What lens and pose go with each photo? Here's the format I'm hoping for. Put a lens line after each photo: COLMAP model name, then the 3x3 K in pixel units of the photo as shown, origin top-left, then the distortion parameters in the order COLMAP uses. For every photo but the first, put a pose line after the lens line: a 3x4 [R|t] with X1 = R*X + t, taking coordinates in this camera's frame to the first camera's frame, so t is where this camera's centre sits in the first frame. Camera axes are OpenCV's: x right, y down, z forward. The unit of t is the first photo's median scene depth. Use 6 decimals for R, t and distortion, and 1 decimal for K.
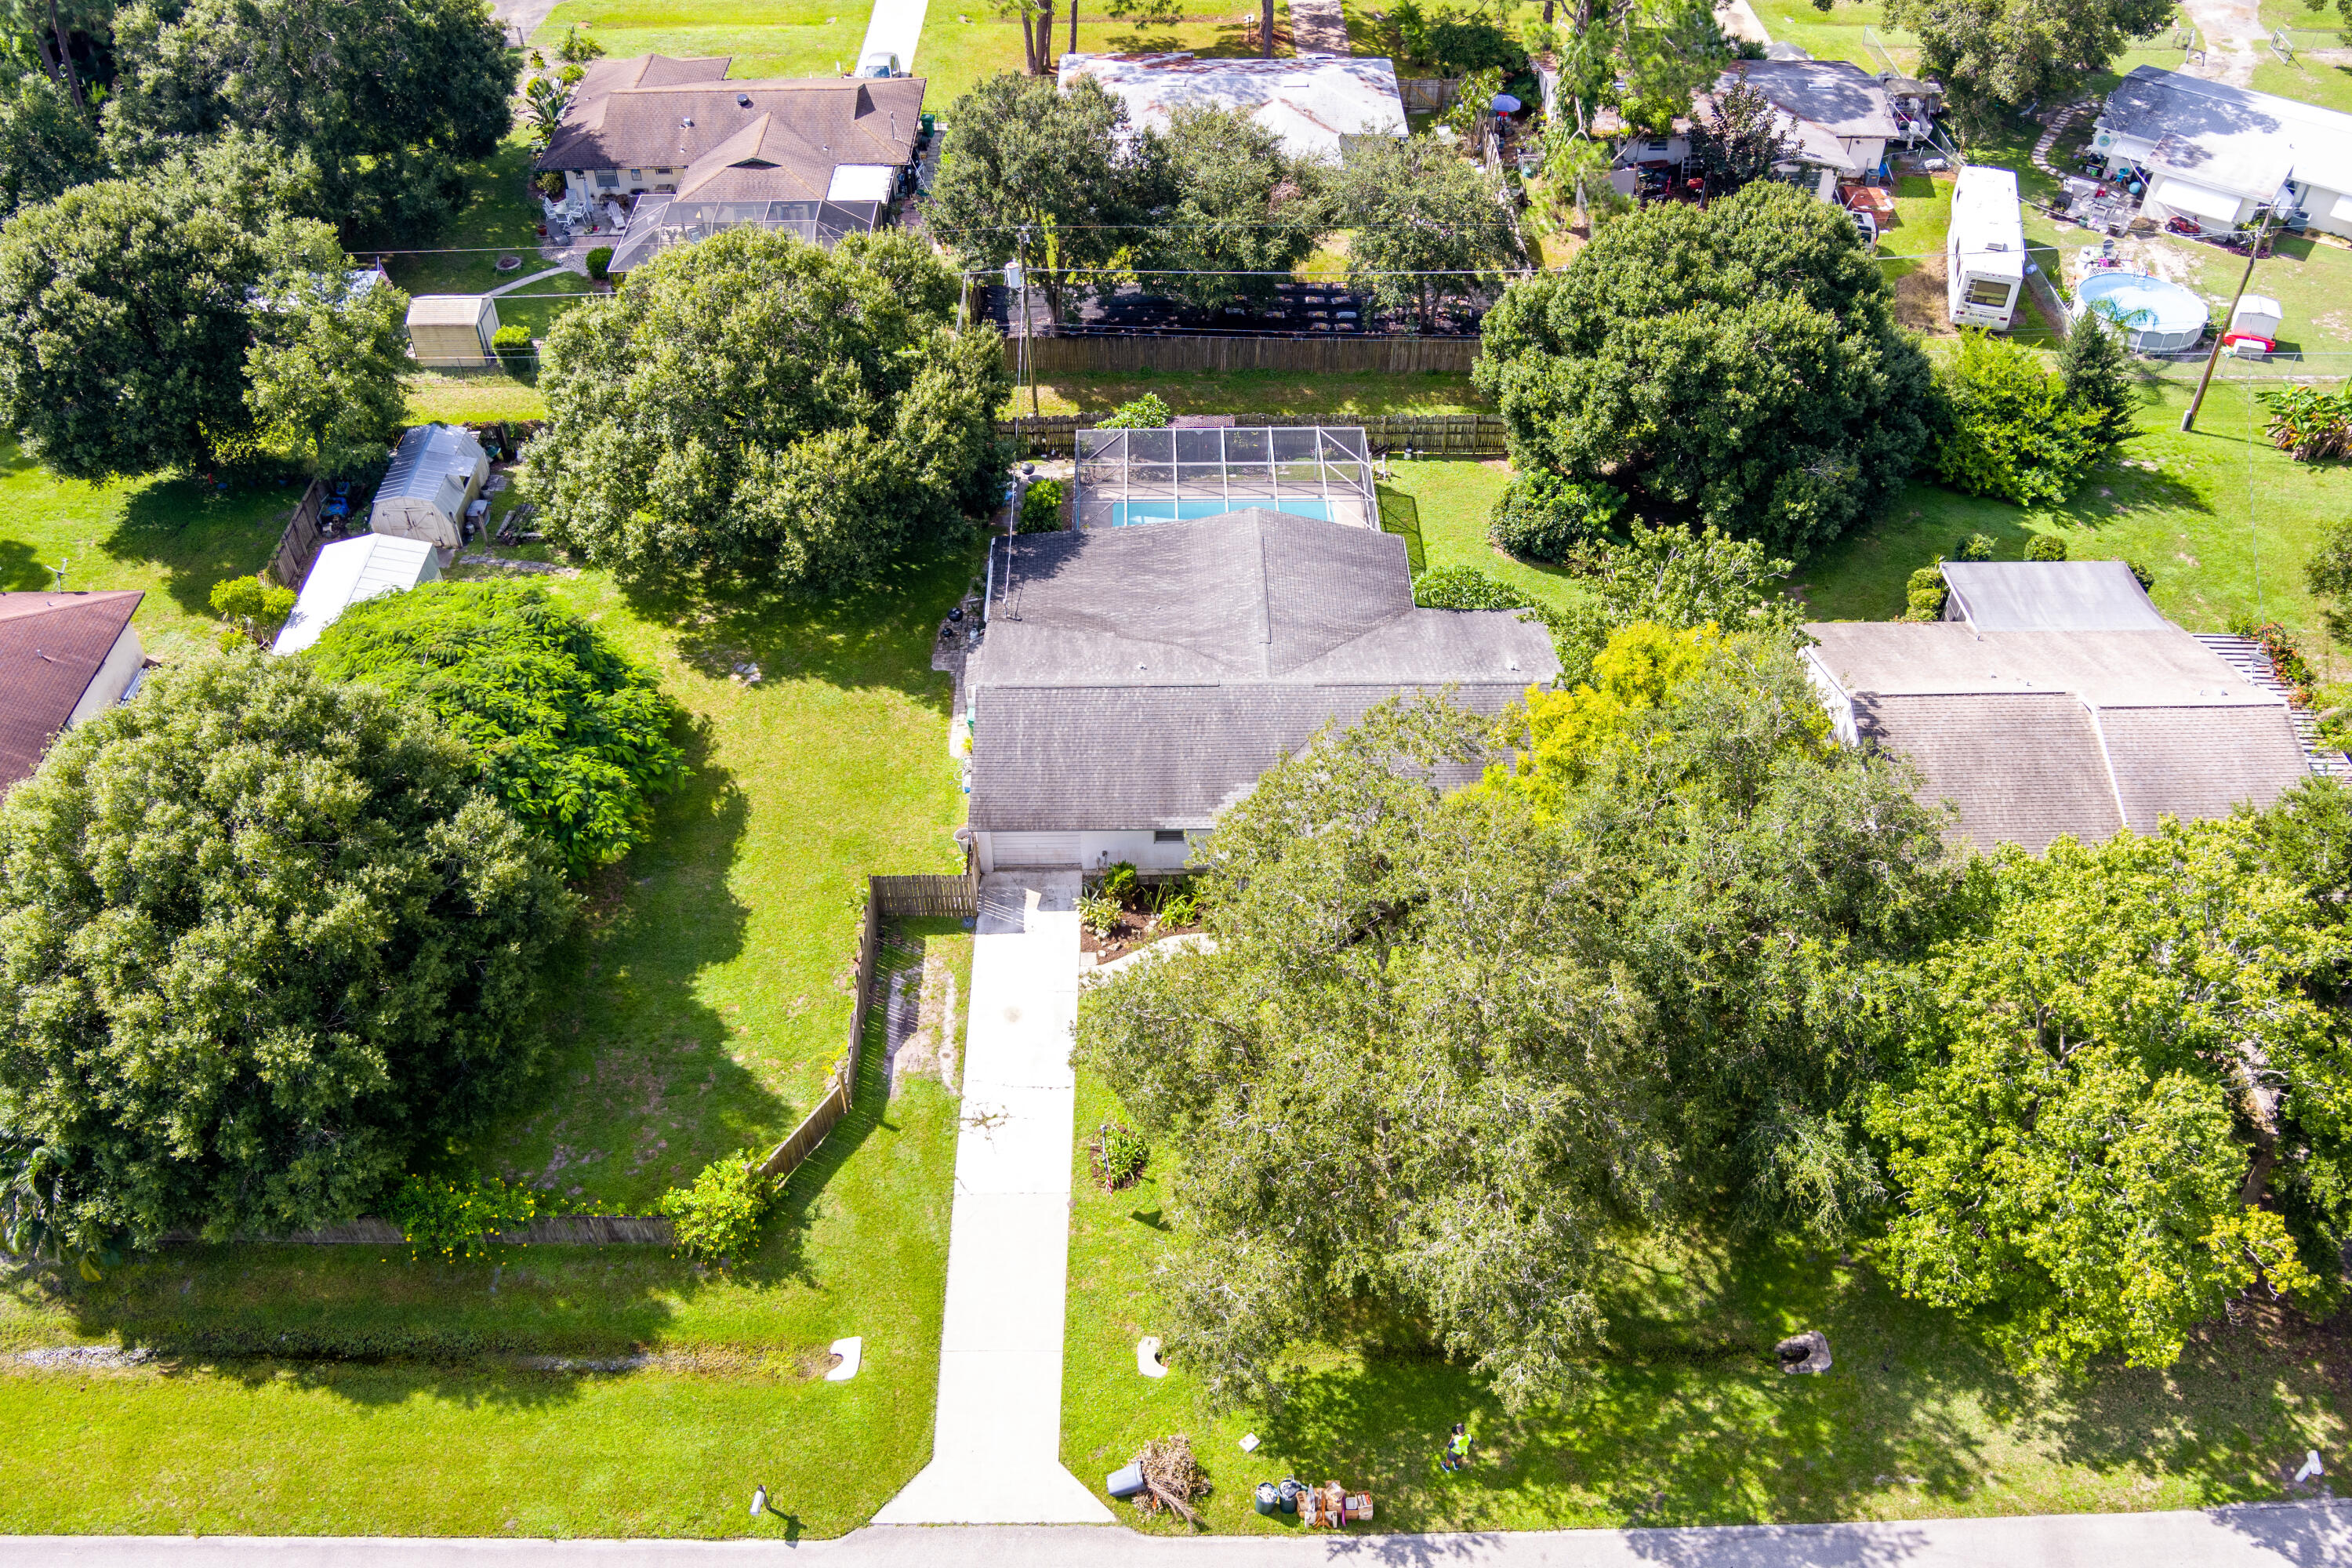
lens RADIAL K [[1889.4, 0, 1169.0], [0, 1889.4, 794.7], [0, 0, 1]] dist [-0.067628, 0.014322]
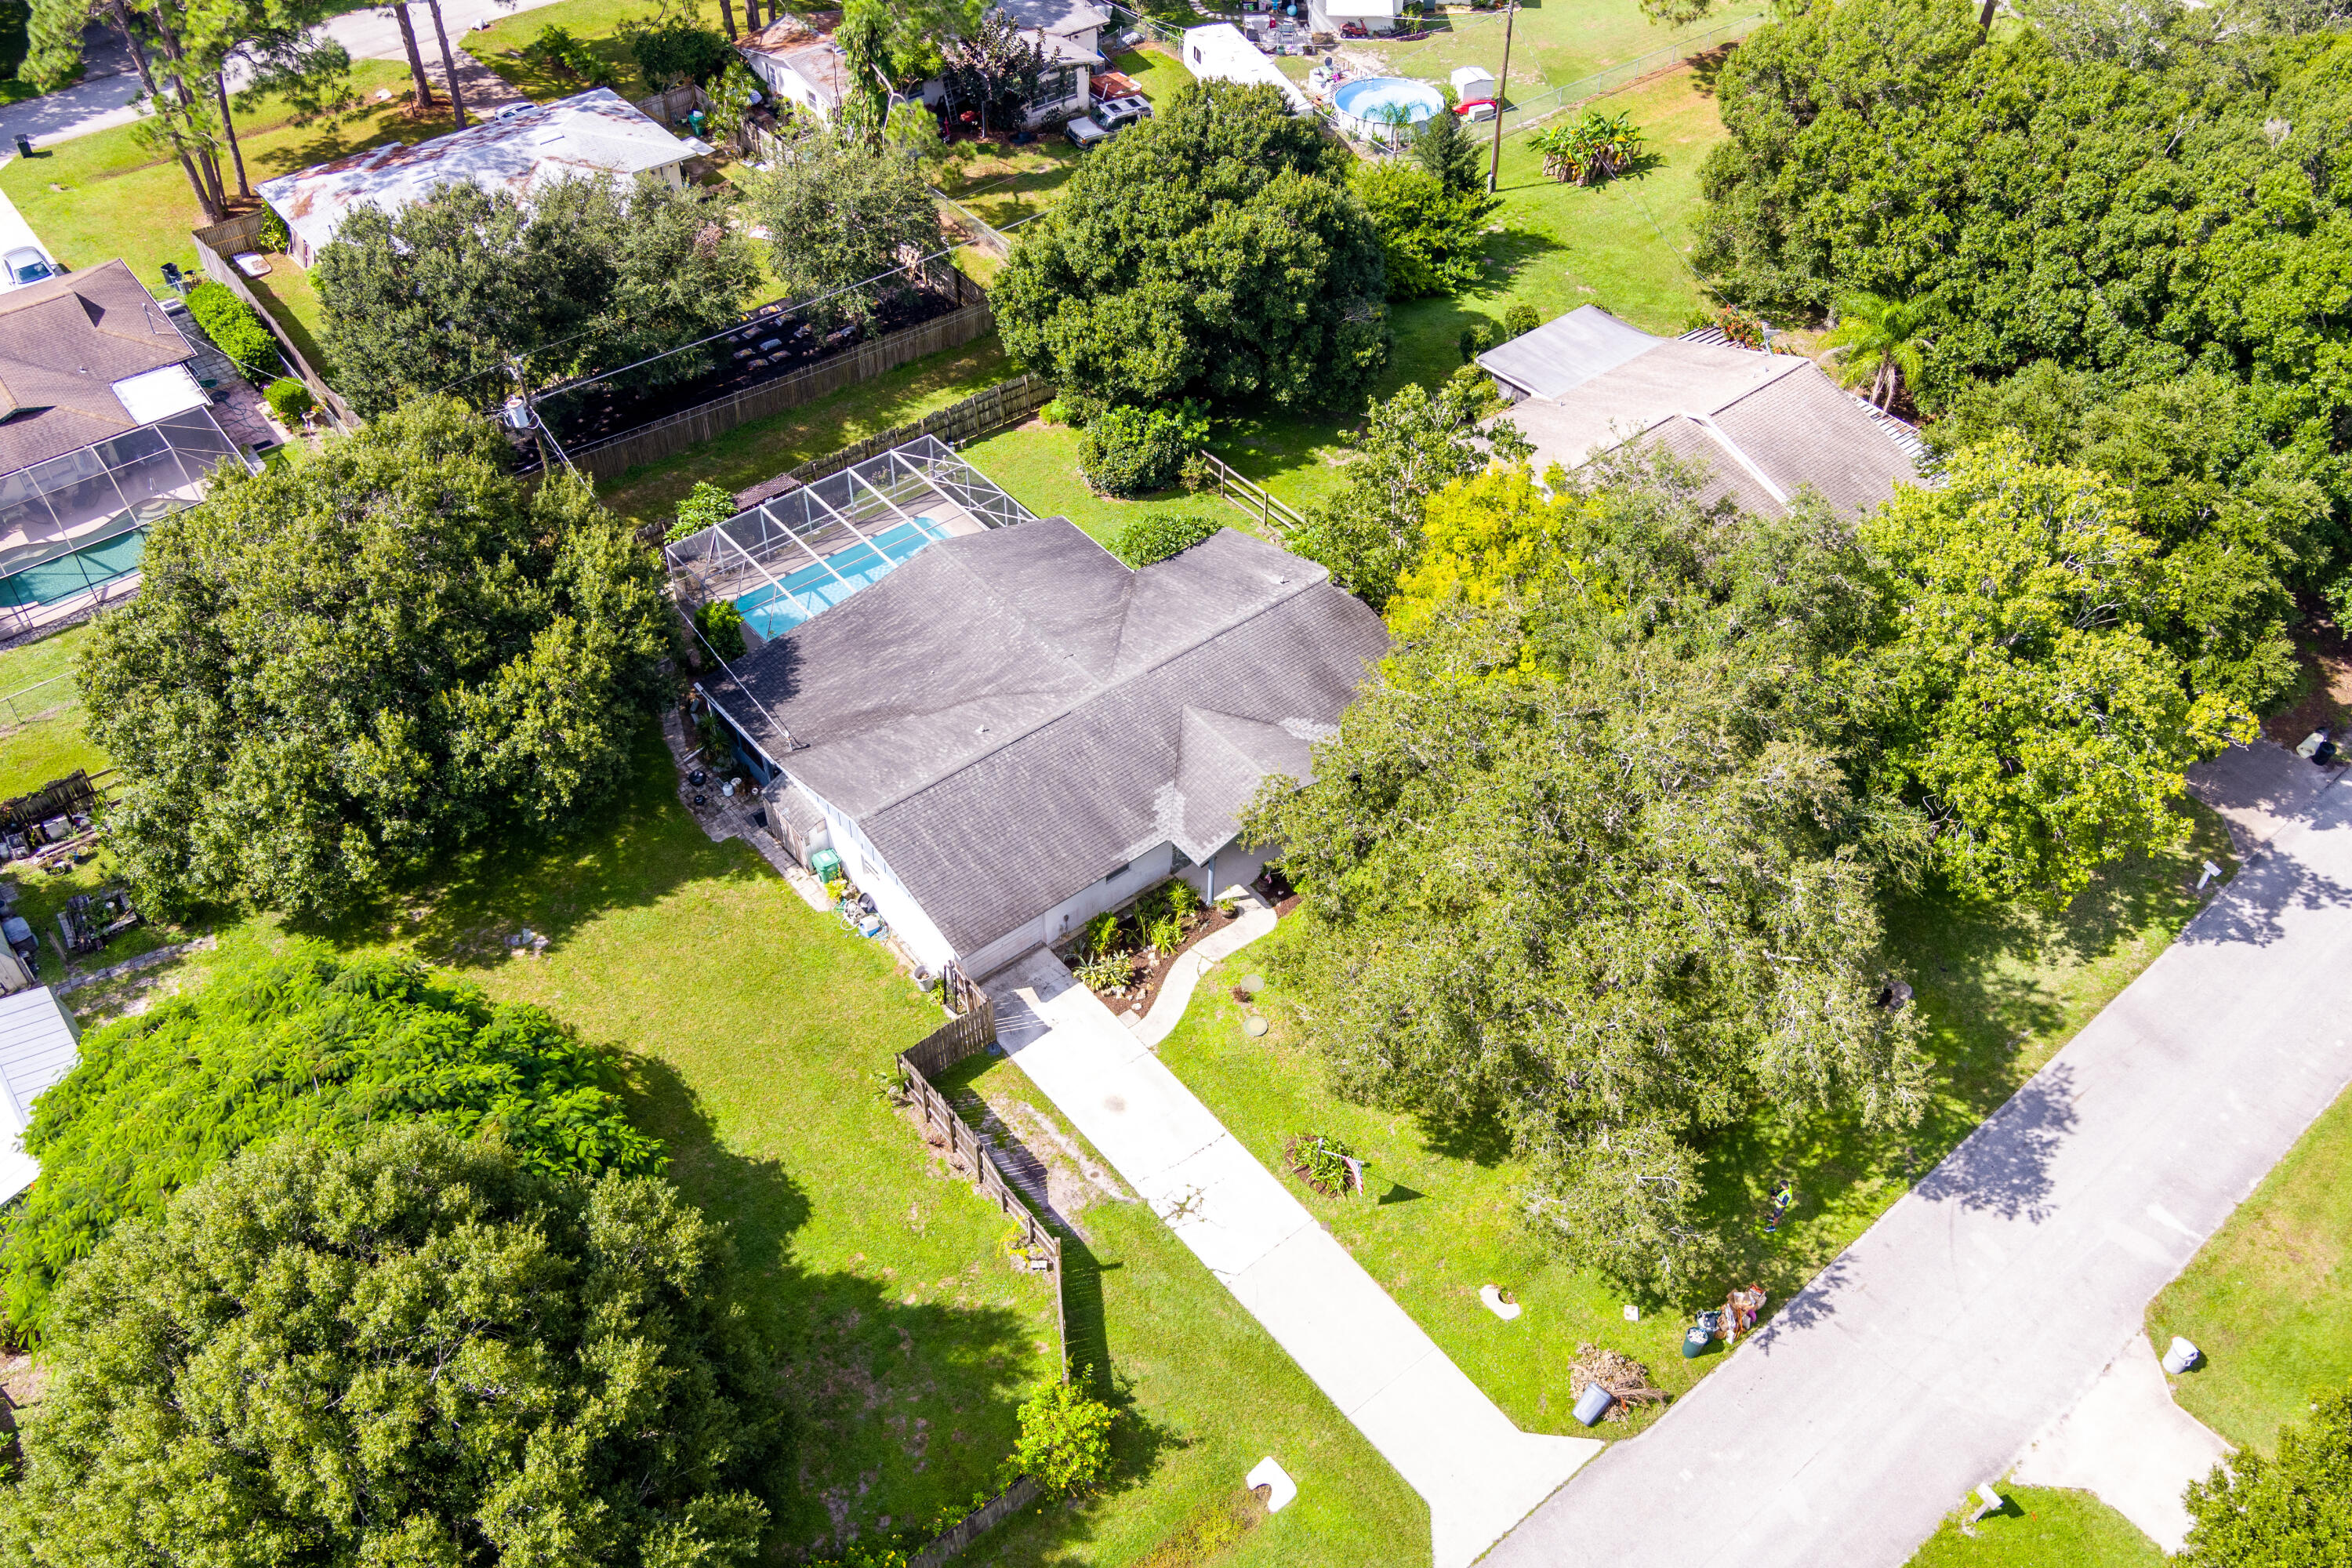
lens RADIAL K [[1904.8, 0, 1172.6], [0, 1904.8, 784.7], [0, 0, 1]] dist [-0.076294, 0.035246]
pose [[0.779349, -0.428082, 0.457560, -0.382104], [0.422045, 0.898377, 0.121642, -0.117141], [-0.463134, 0.098309, 0.880819, 0.117762]]
